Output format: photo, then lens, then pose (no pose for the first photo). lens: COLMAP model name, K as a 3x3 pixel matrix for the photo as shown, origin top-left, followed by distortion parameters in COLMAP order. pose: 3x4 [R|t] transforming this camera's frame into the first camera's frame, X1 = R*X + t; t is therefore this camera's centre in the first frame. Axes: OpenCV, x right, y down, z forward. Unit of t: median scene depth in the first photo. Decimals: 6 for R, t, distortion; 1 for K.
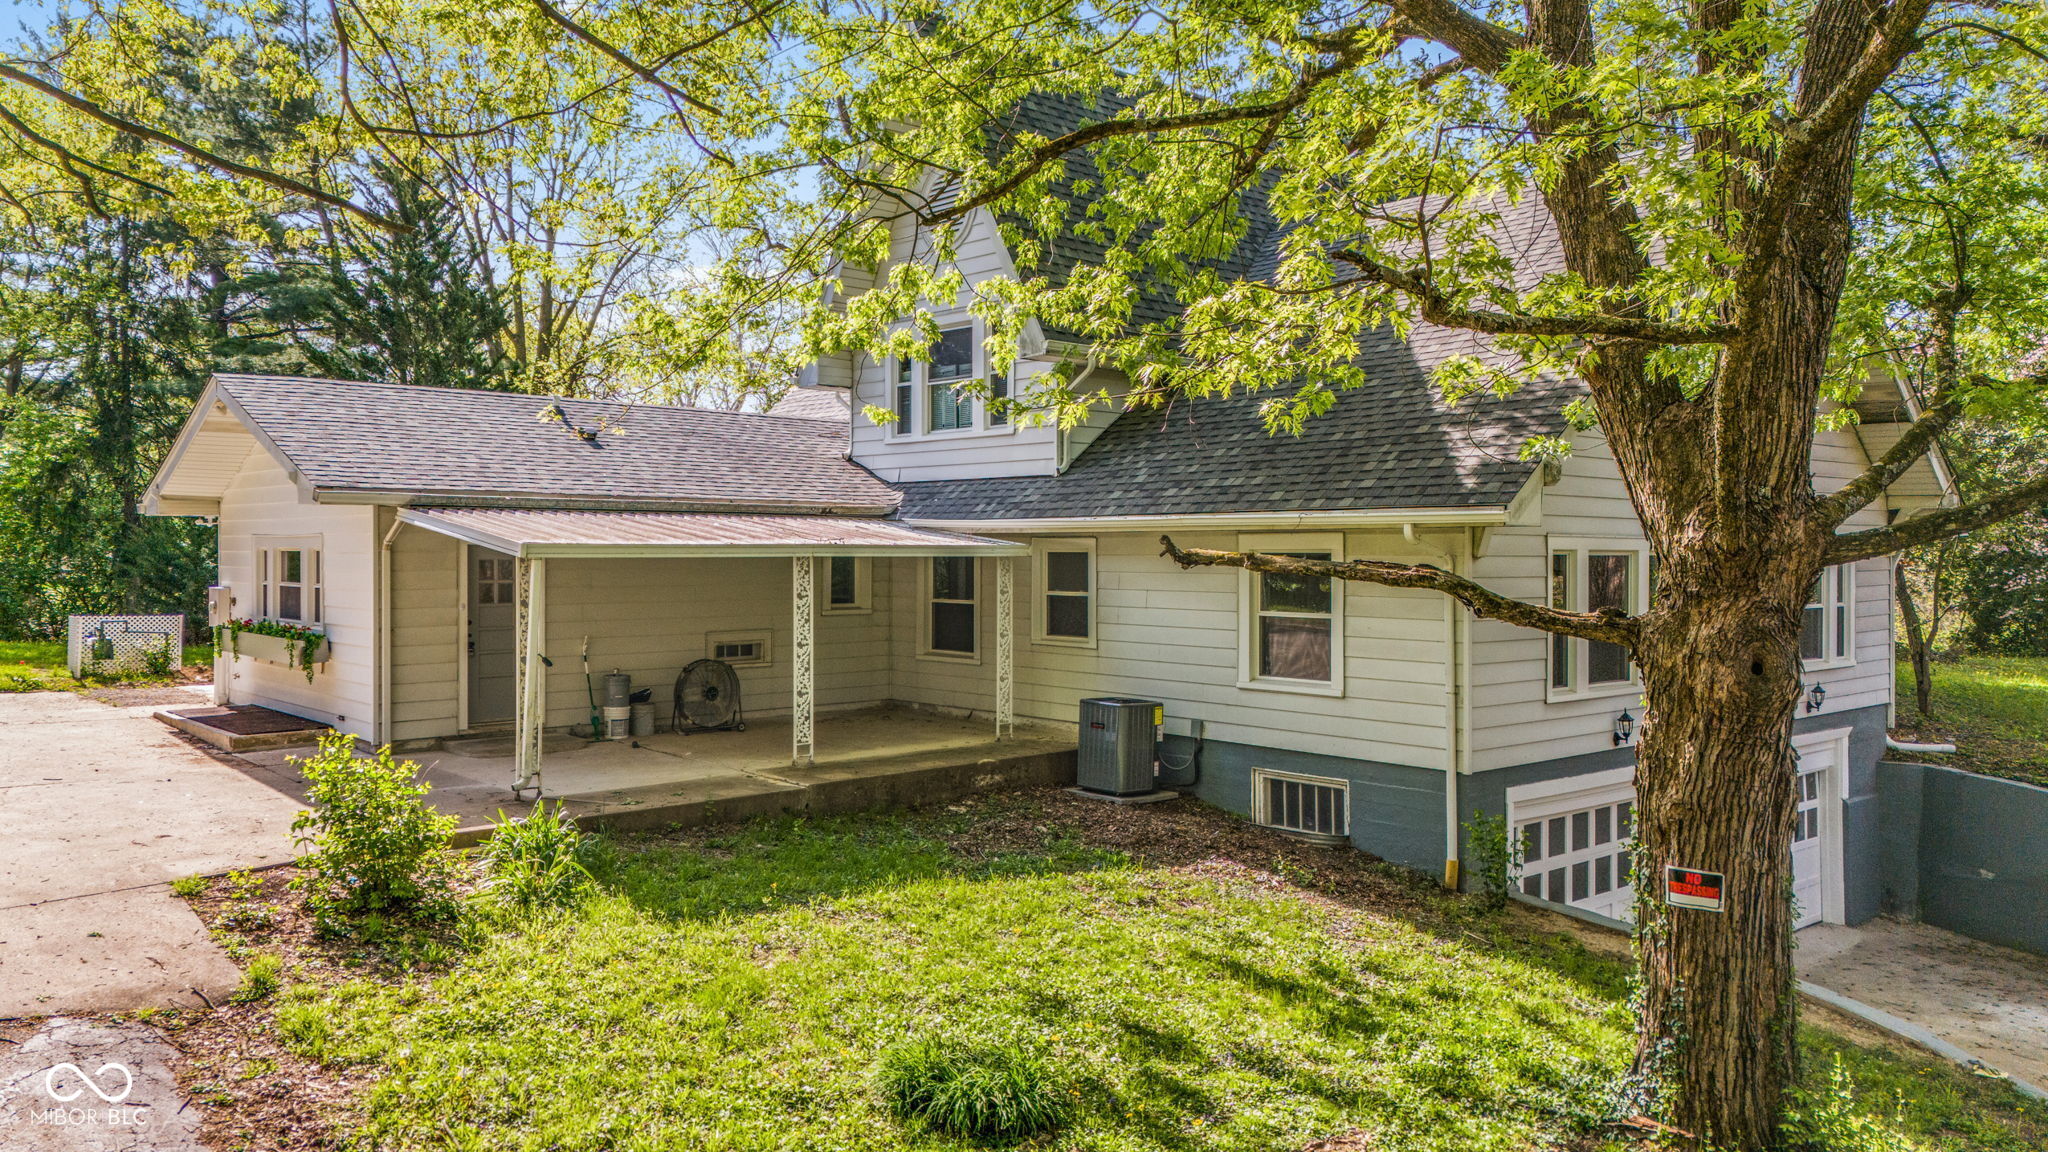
lens RADIAL K [[1494.1, 0, 1022.4], [0, 1494.1, 568.0], [0, 0, 1]] dist [0.054778, -0.017543]
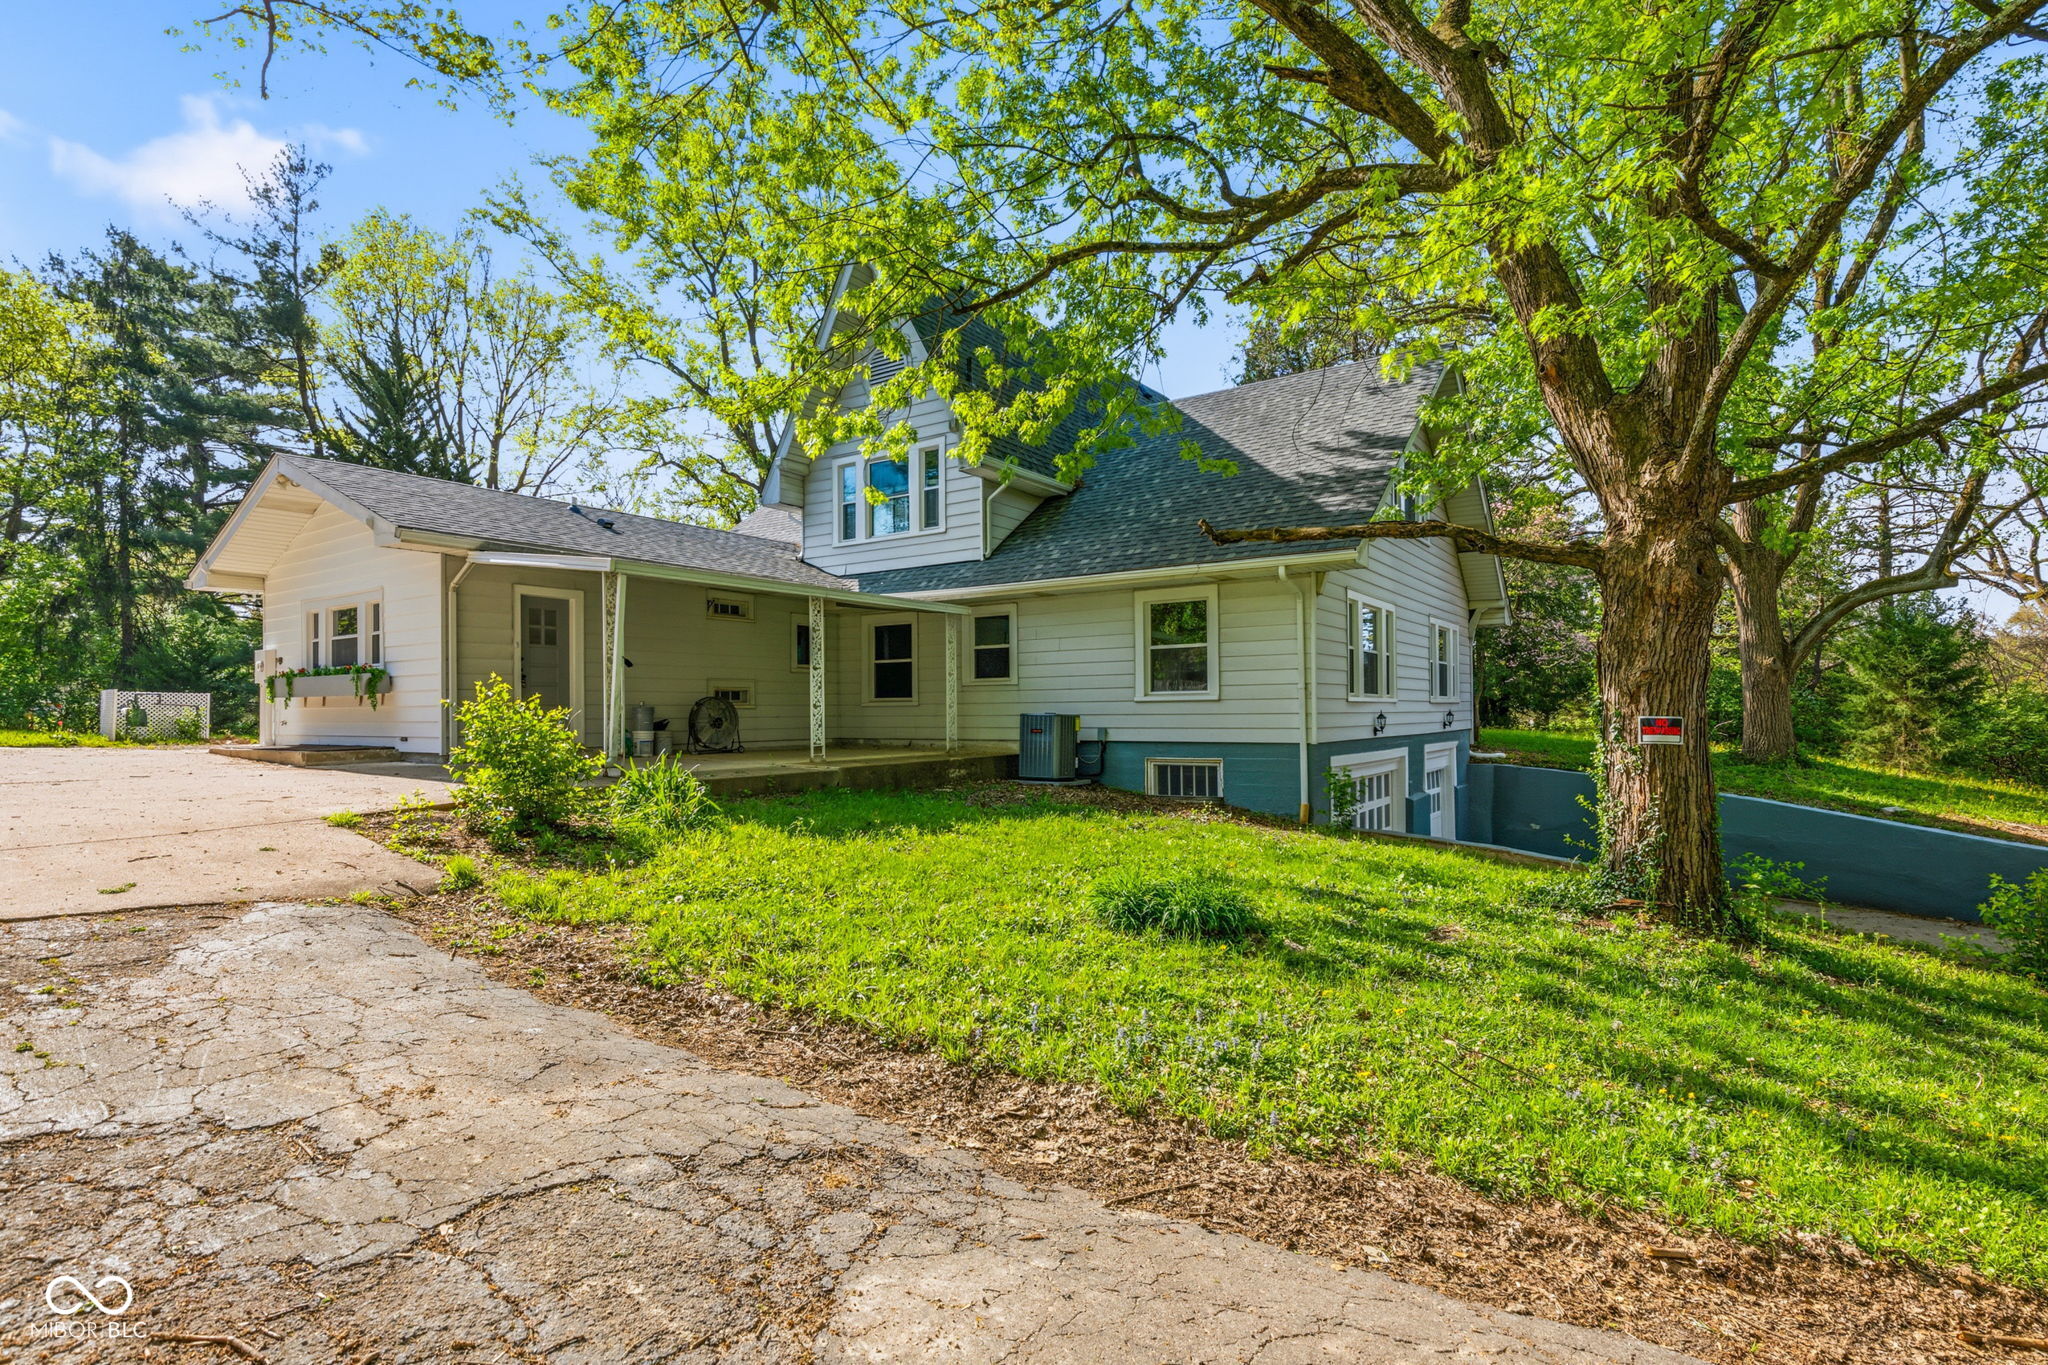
lens RADIAL K [[975.3, 0, 1063.8], [0, 975.3, 709.0], [0, 0, 1]] dist [-0.005255, 0.001286]
pose [[0.967548, -0.009867, 0.252494, -0.146910], [0.012420, 0.999887, -0.008523, 0.092034], [-0.252382, 0.011382, 0.967561, 0.131527]]
